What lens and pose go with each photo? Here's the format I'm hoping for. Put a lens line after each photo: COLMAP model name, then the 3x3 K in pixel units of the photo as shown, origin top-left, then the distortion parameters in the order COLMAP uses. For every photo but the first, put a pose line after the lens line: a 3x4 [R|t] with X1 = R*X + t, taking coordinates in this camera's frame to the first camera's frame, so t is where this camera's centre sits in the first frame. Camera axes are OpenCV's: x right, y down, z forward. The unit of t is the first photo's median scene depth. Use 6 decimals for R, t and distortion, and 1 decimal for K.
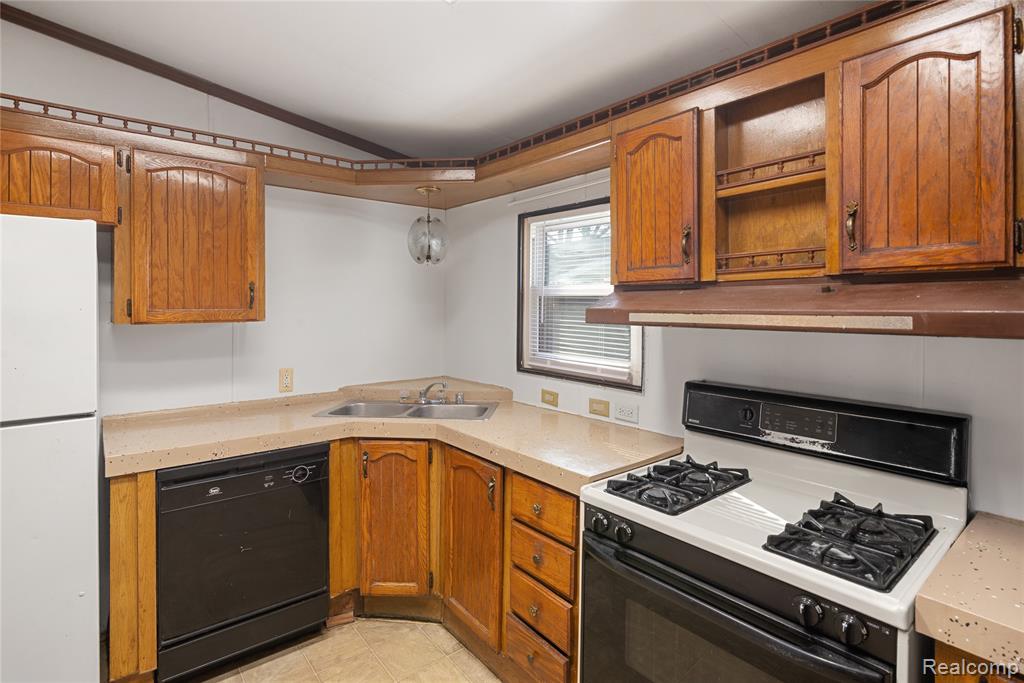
lens RADIAL K [[497.4, 0, 490.6], [0, 497.4, 309.2], [0, 0, 1]] dist [0.004516, 0.000277]
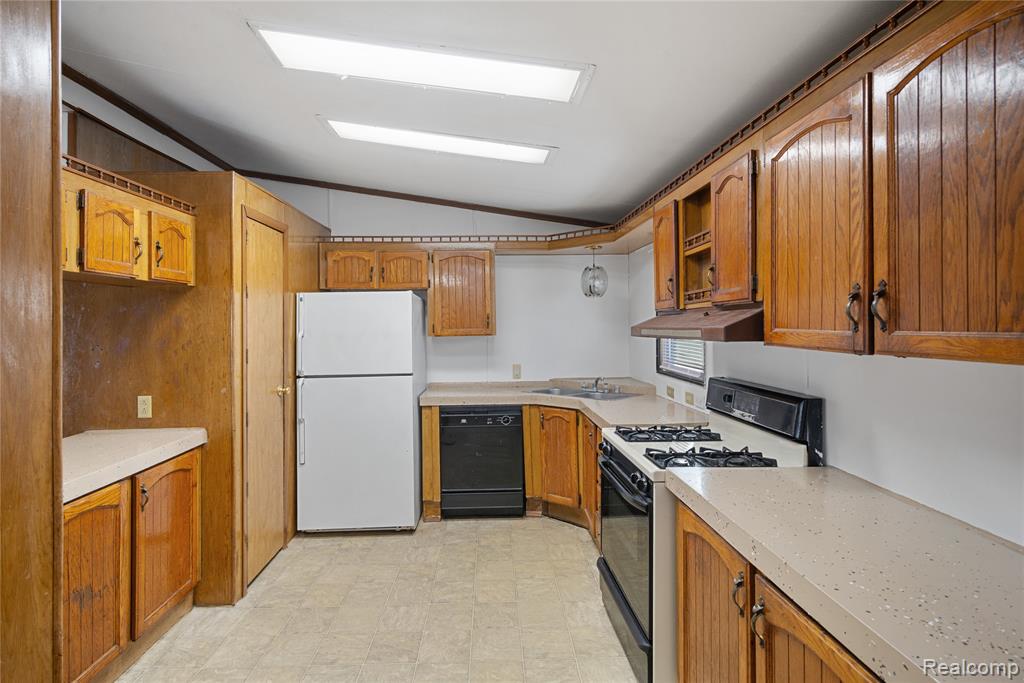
lens RADIAL K [[497.4, 0, 511.0], [0, 497.4, 324.5], [0, 0, 1]] dist [0.004516, 0.000277]
pose [[0.811724, -0.012218, -0.583914, 0.641227], [0.007557, 0.999917, -0.010418, 0.004326], [0.583993, 0.004044, 0.811749, -0.418558]]
